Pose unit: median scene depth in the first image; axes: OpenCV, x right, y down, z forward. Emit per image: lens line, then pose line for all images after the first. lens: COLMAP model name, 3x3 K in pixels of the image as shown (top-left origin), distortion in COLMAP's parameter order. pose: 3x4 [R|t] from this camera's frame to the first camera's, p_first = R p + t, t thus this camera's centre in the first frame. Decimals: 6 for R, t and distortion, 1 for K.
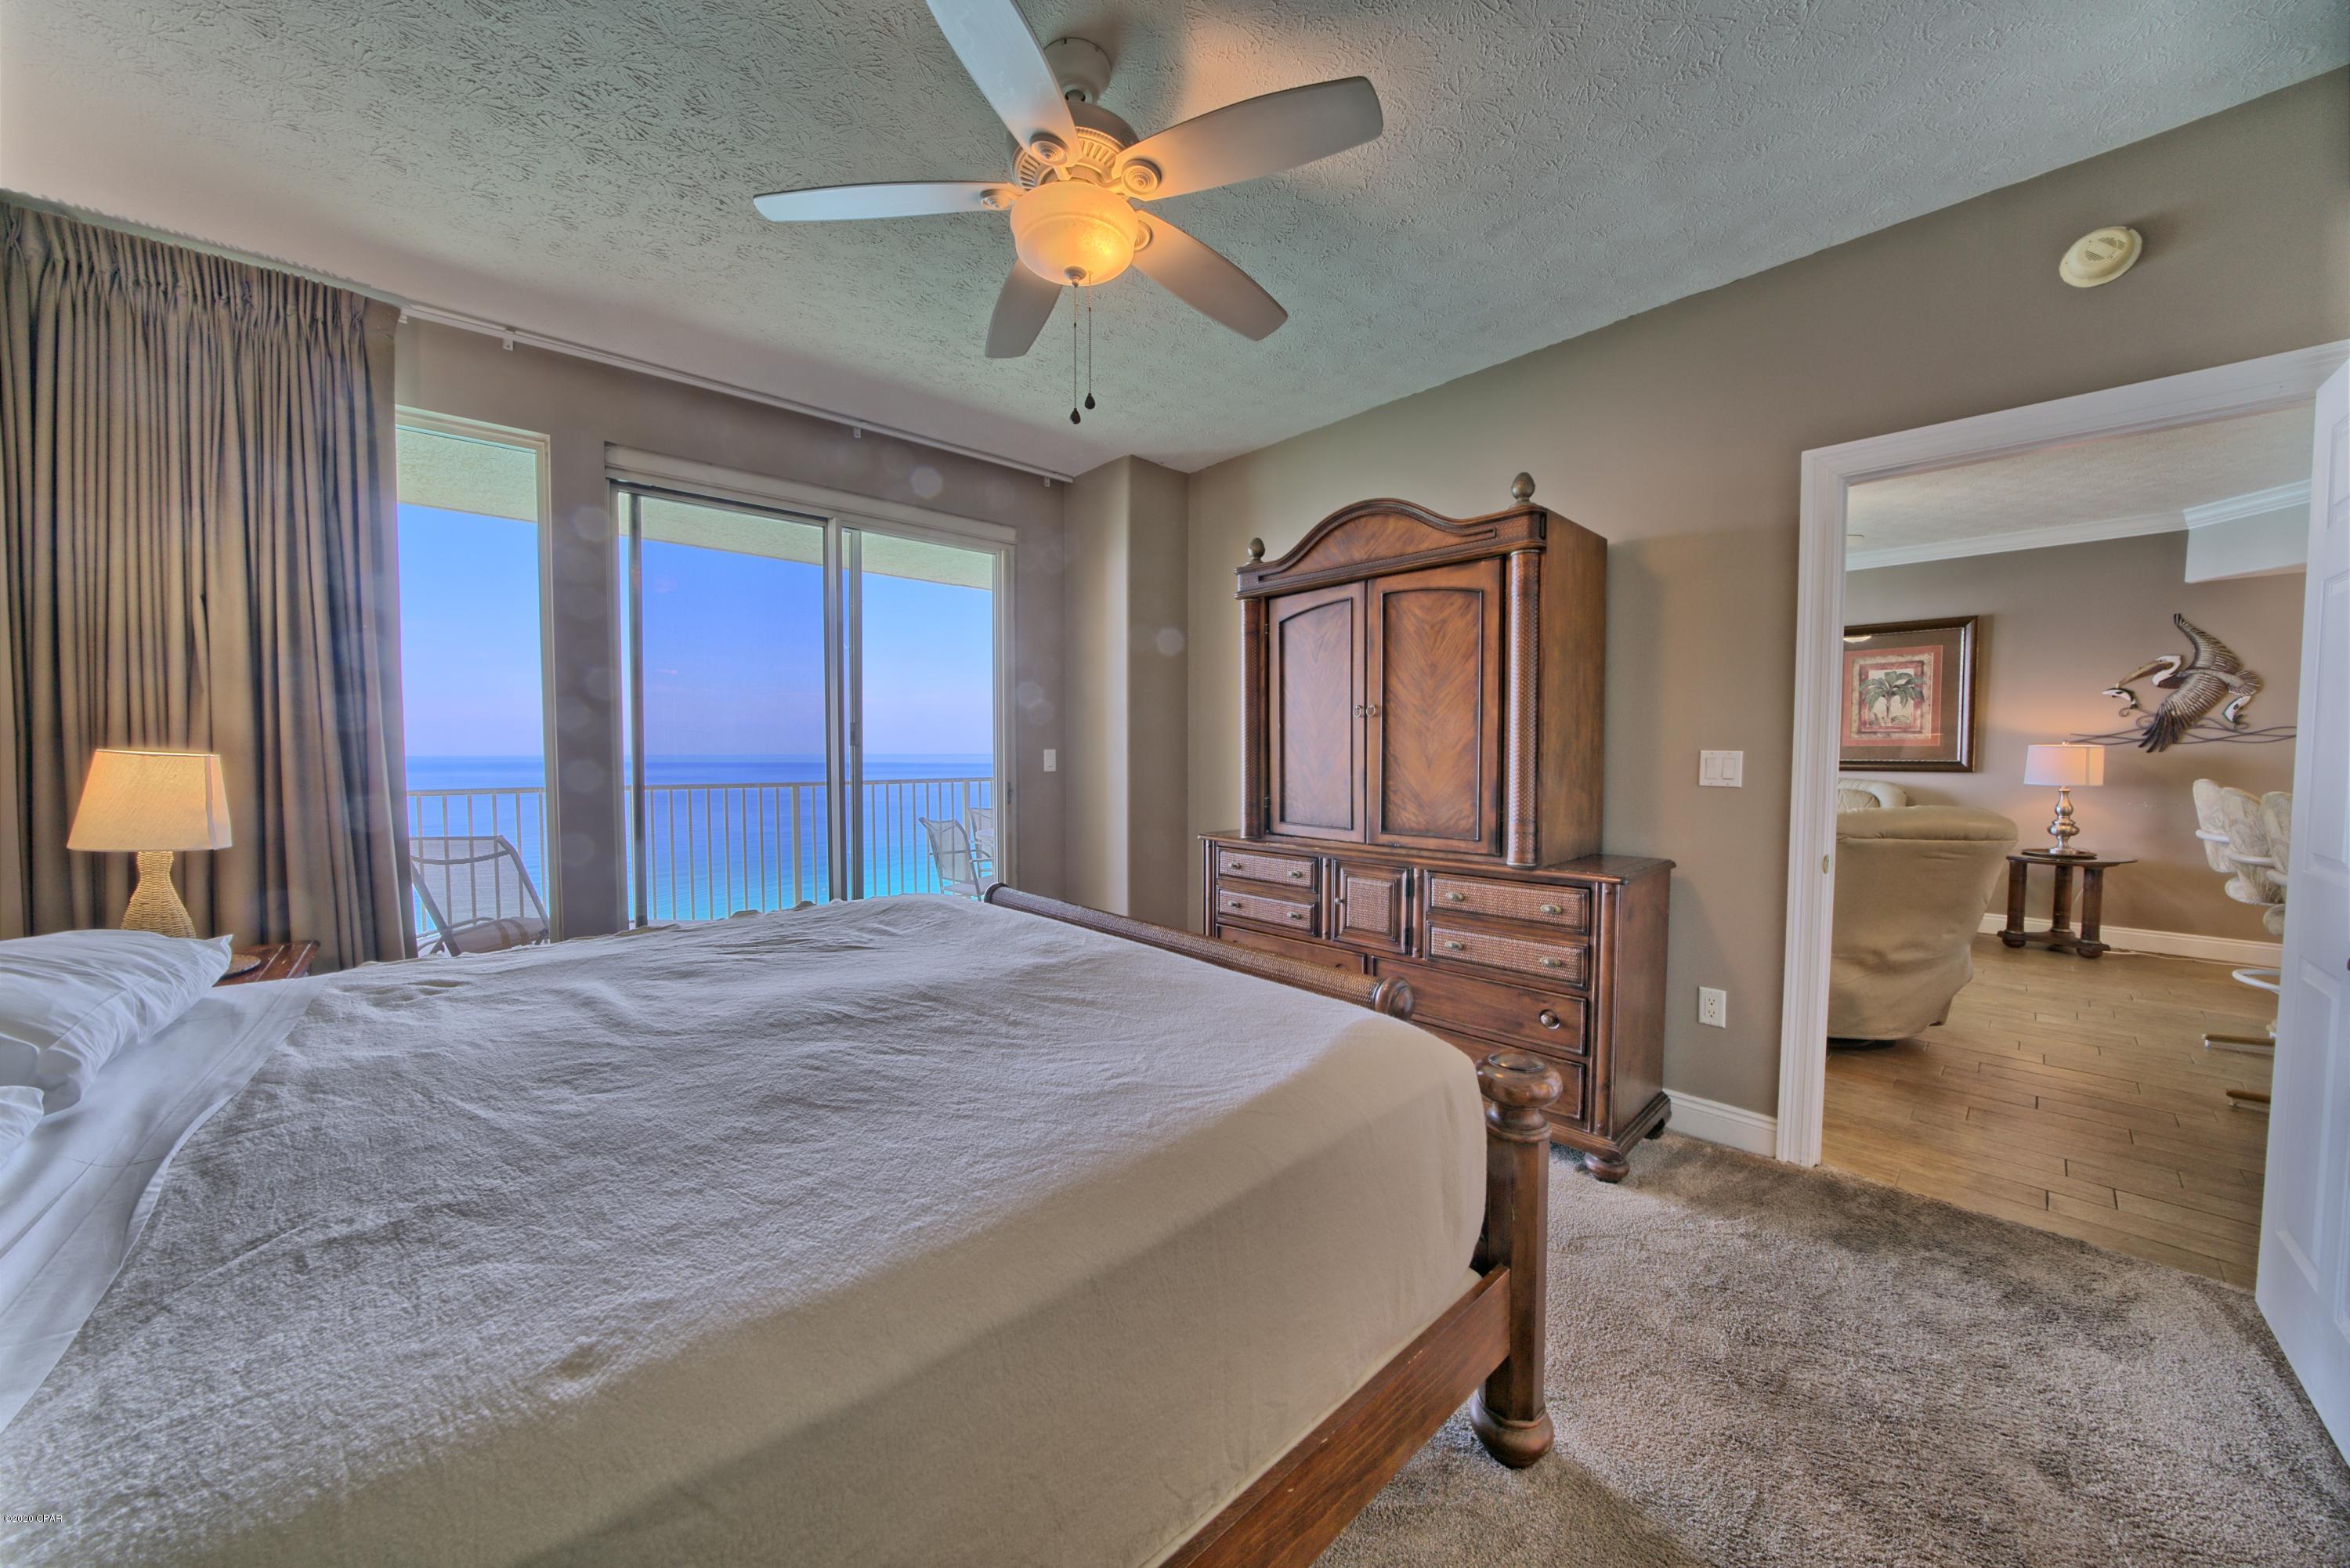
lens RADIAL K [[810.9, 0, 1169.0], [0, 810.9, 785.0], [0, 0, 1]] dist [-0.026308, 0.003057]
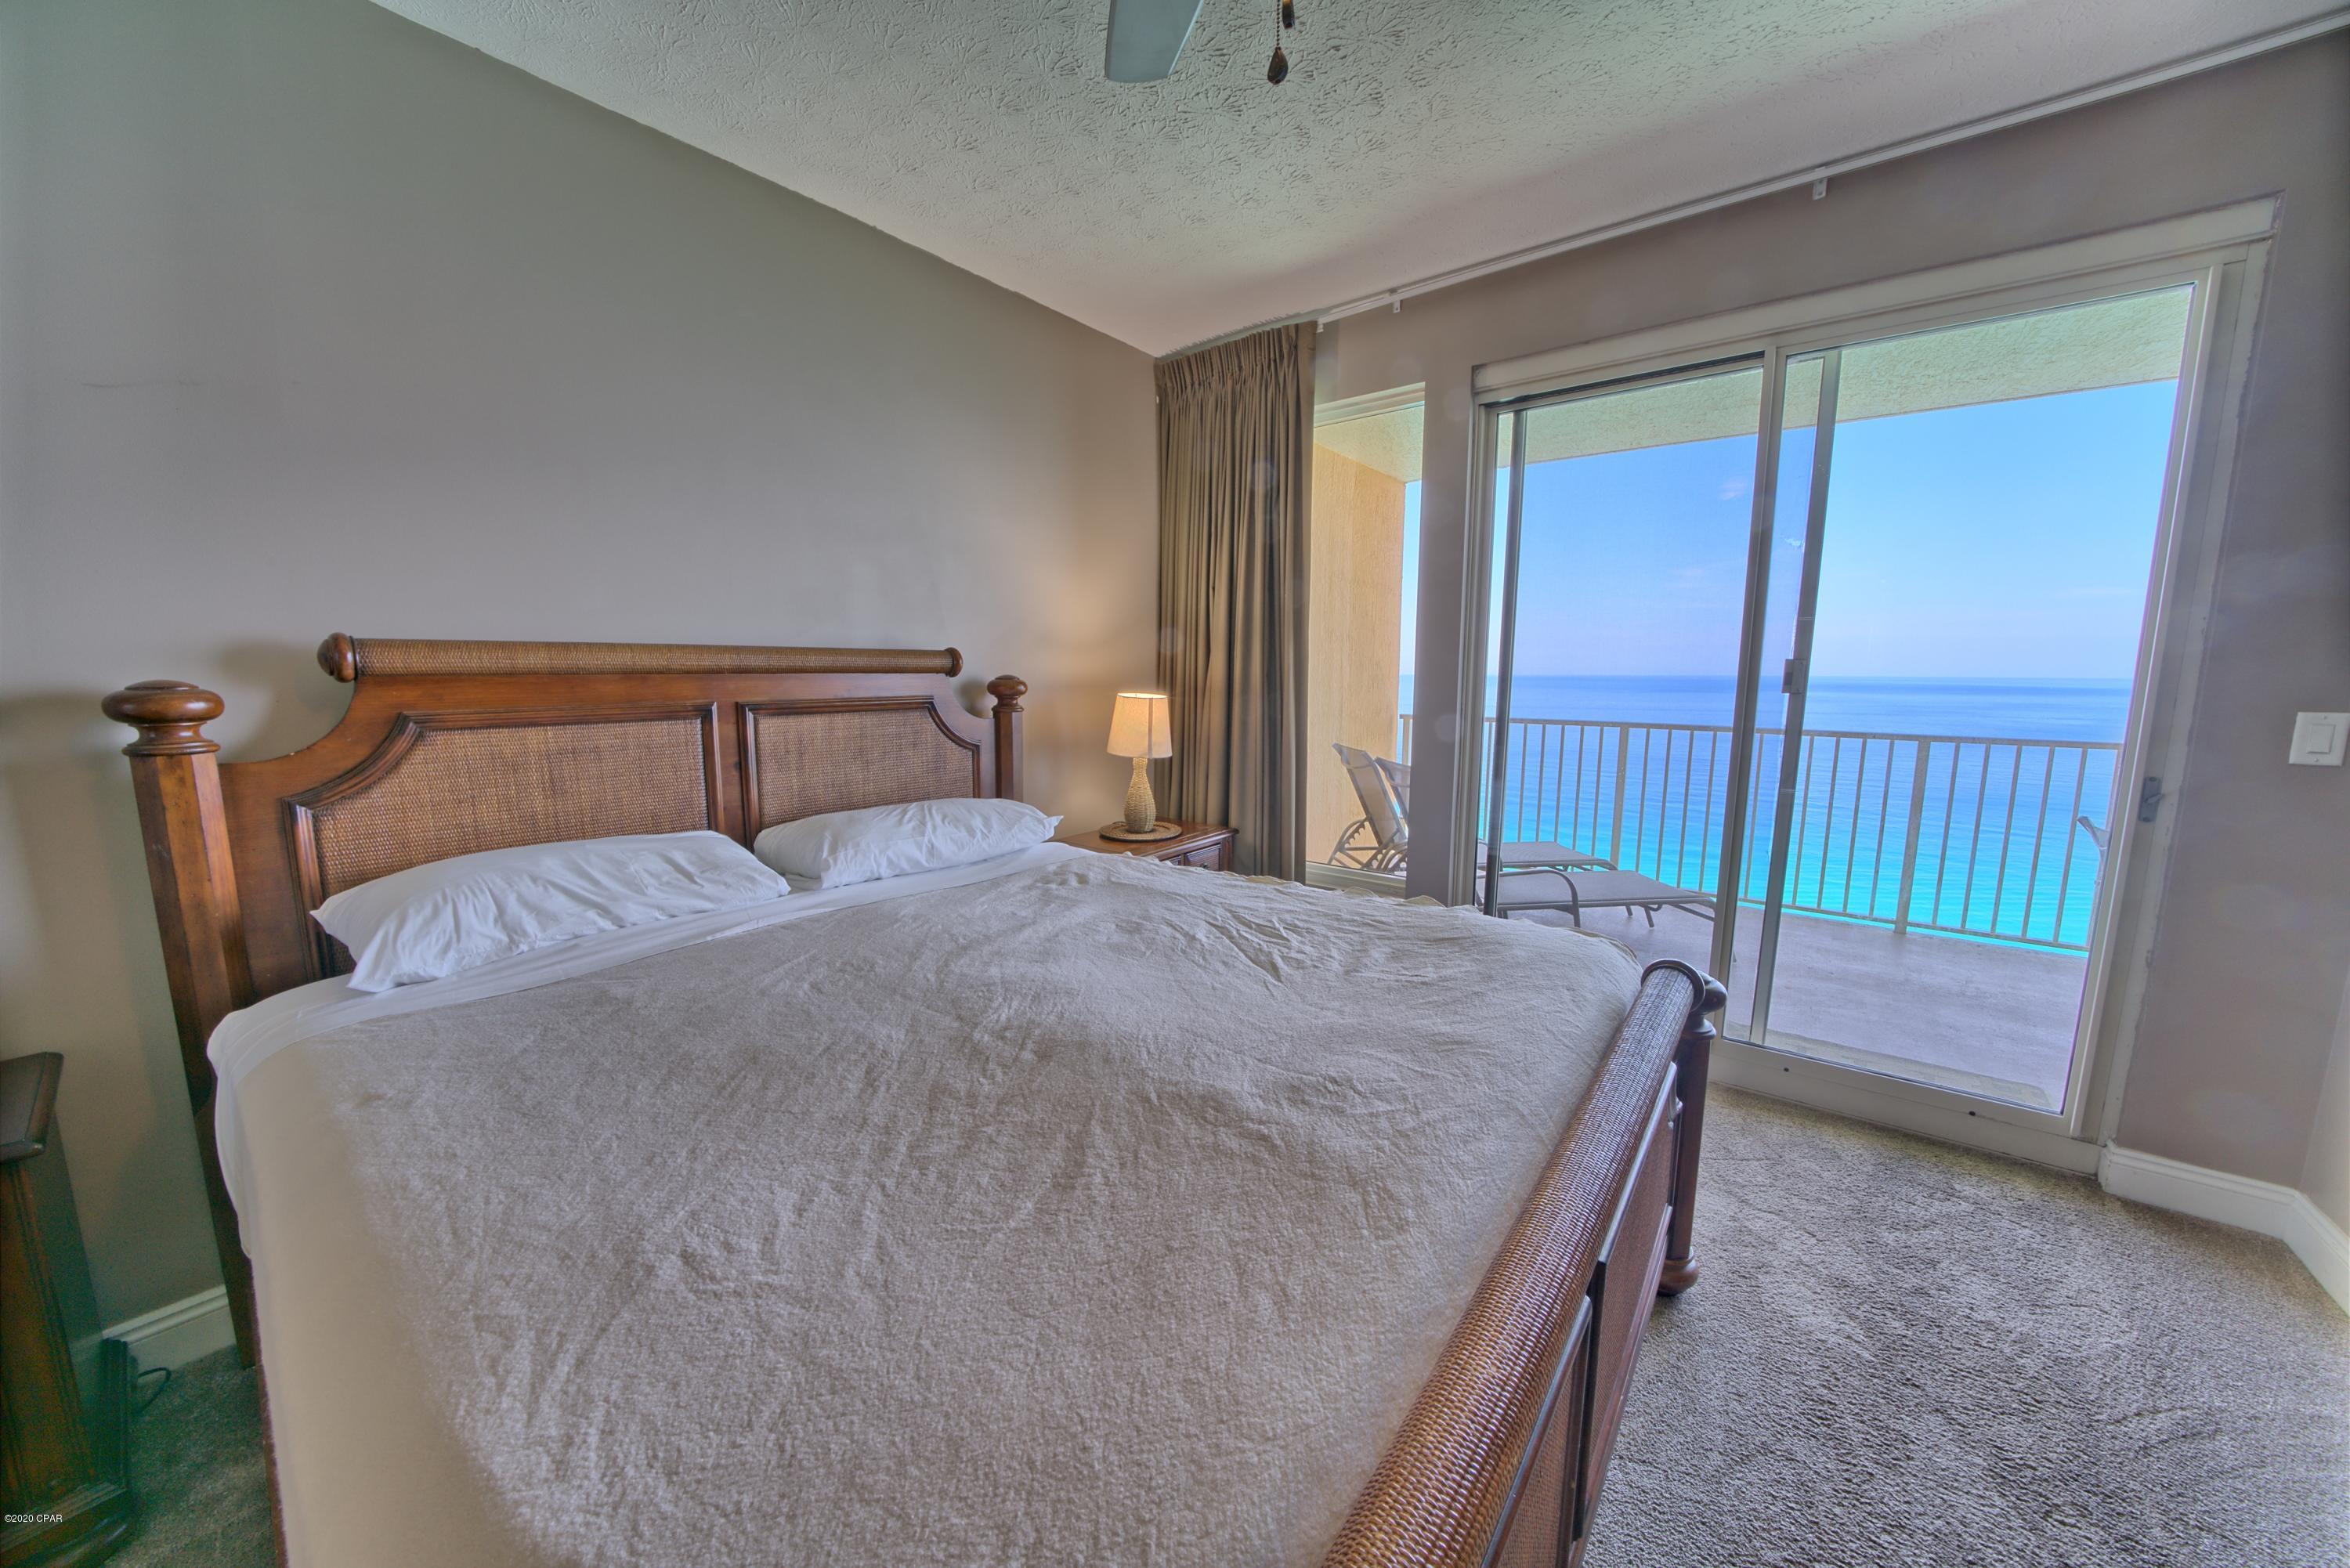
lens RADIAL K [[810.9, 0, 1167.2], [0, 810.9, 785.9], [0, 0, 1]] dist [-0.026308, 0.003057]
pose [[0.158585, 0.140611, -0.977282, 0.264470], [-0.042246, 0.989867, 0.135566, -0.061066], [0.986441, 0.019787, 0.162918, 0.572262]]
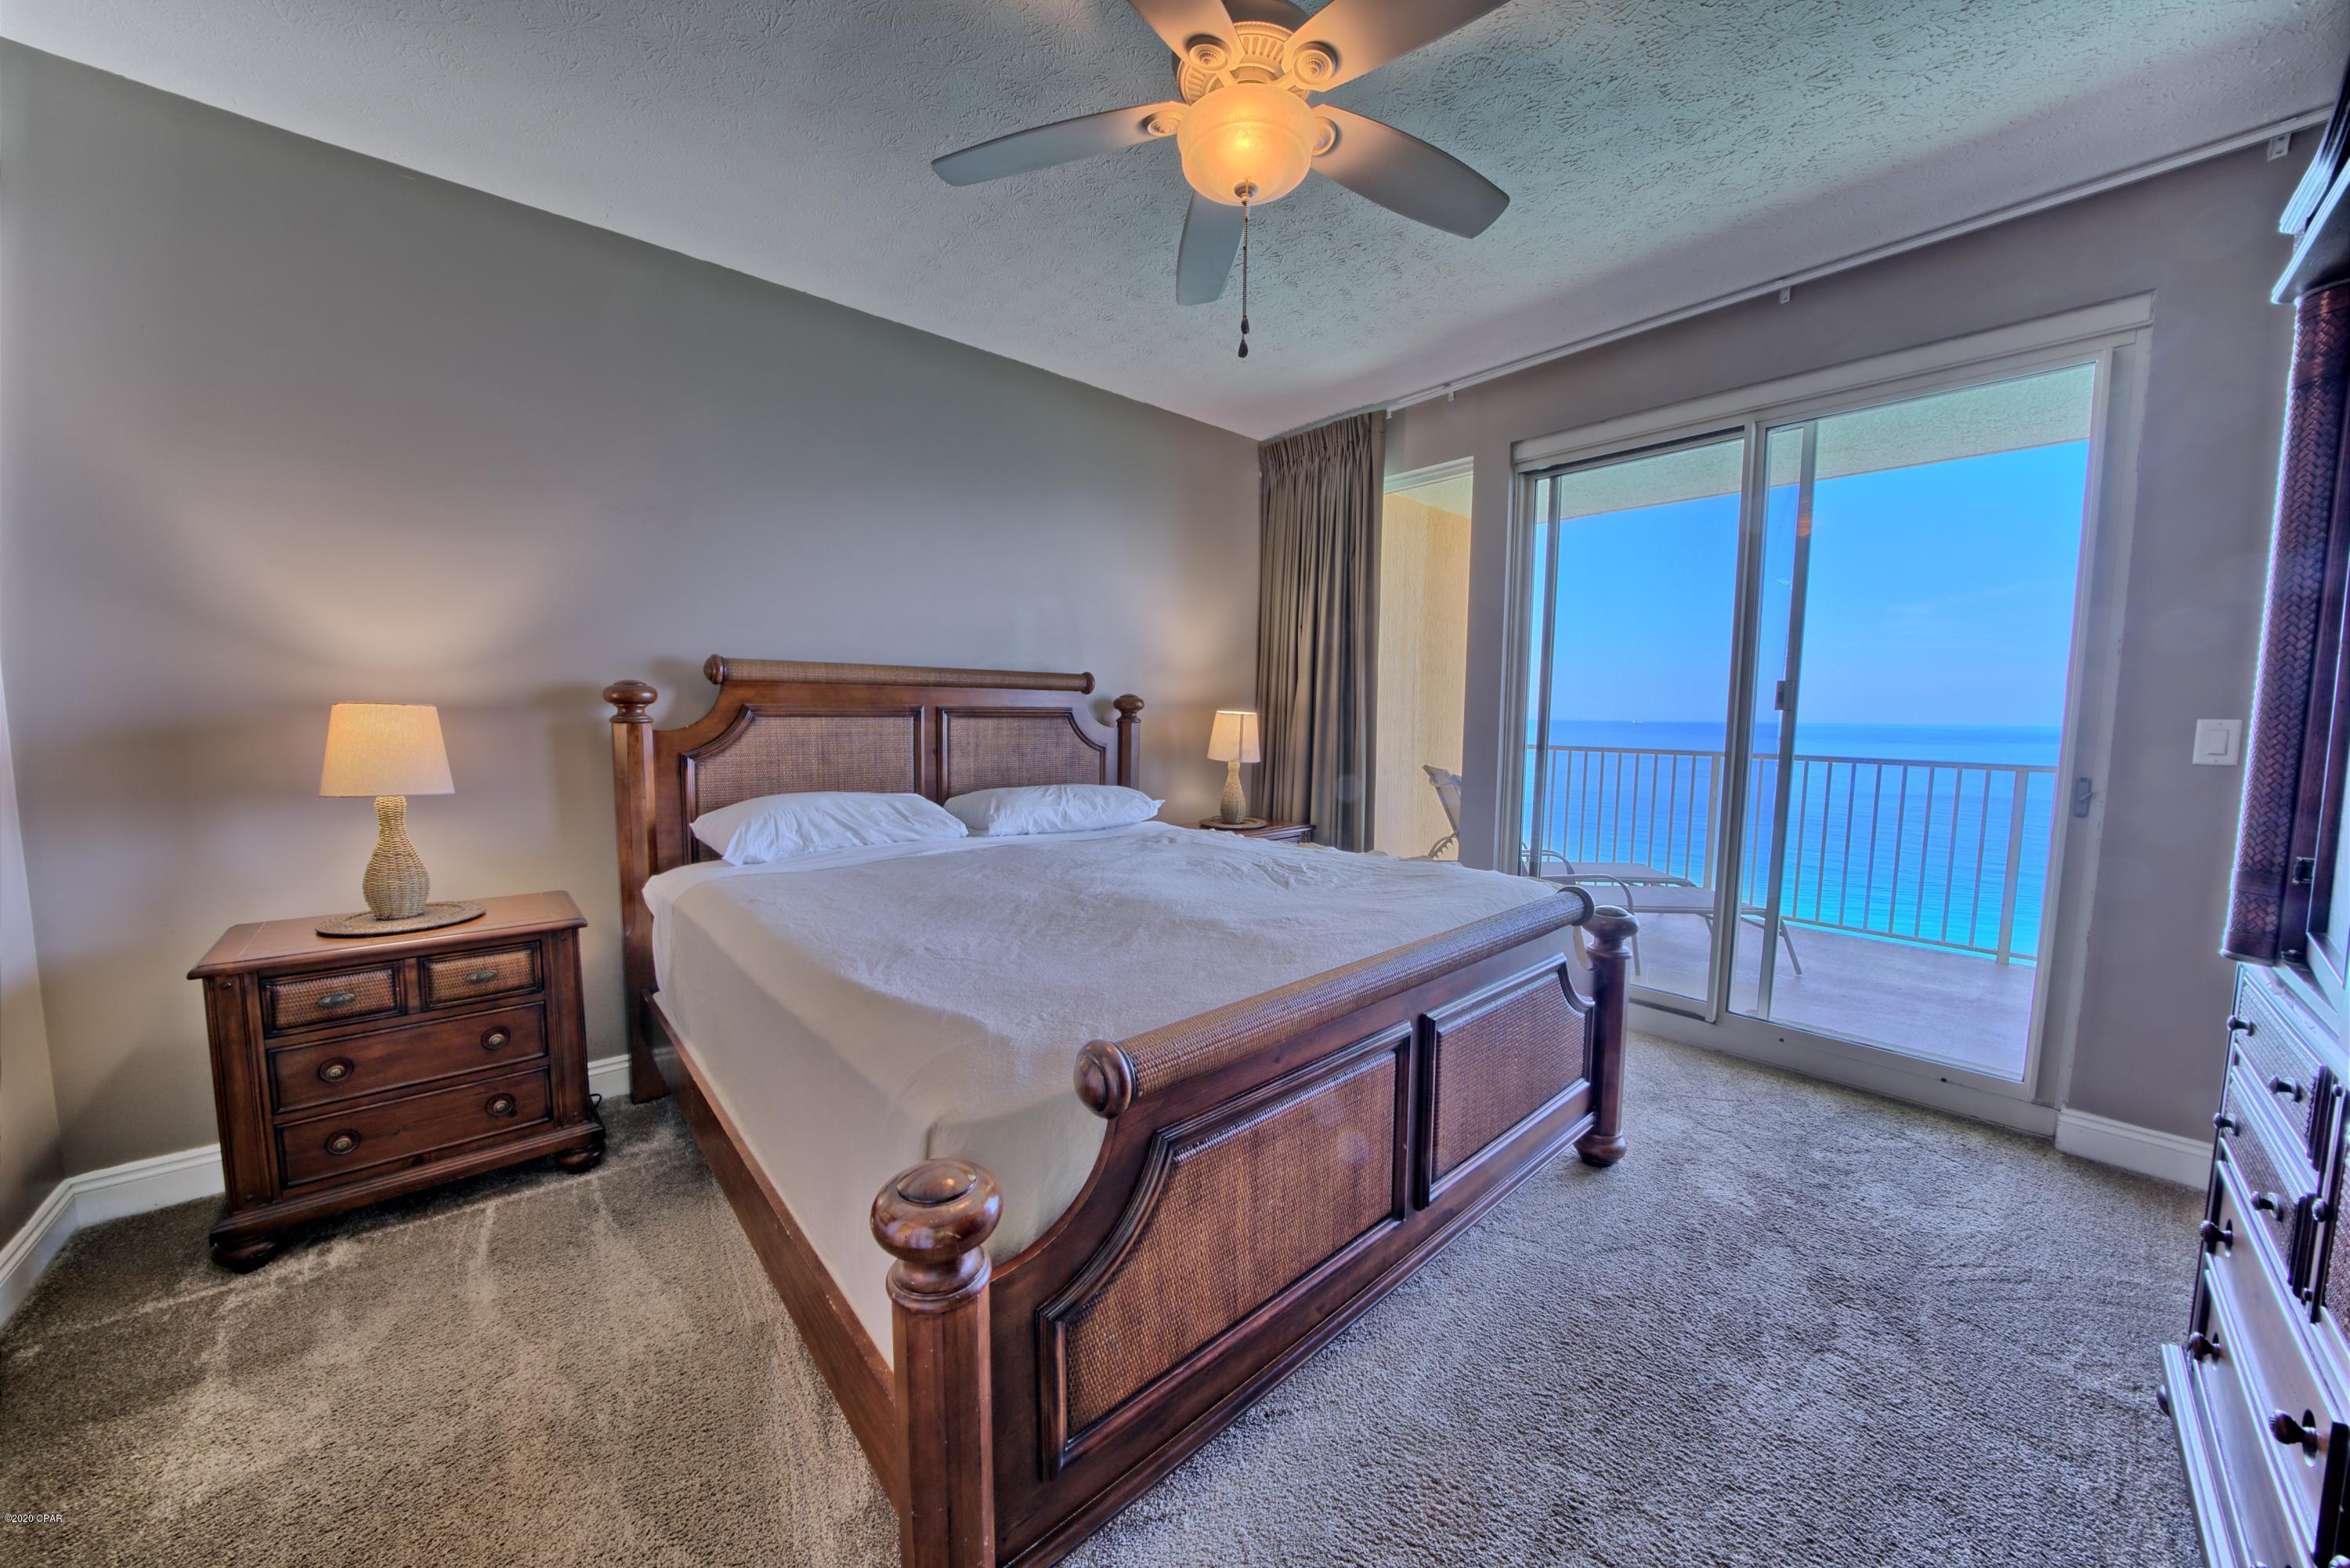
lens RADIAL K [[810.9, 0, 1167.7], [0, 810.9, 785.1], [0, 0, 1]] dist [-0.026308, 0.003057]
pose [[-0.018838, 0.091239, -0.995651, 0.563458], [-0.051709, 0.994406, 0.092103, -0.027060], [0.998485, 0.053219, -0.014015, 0.630585]]
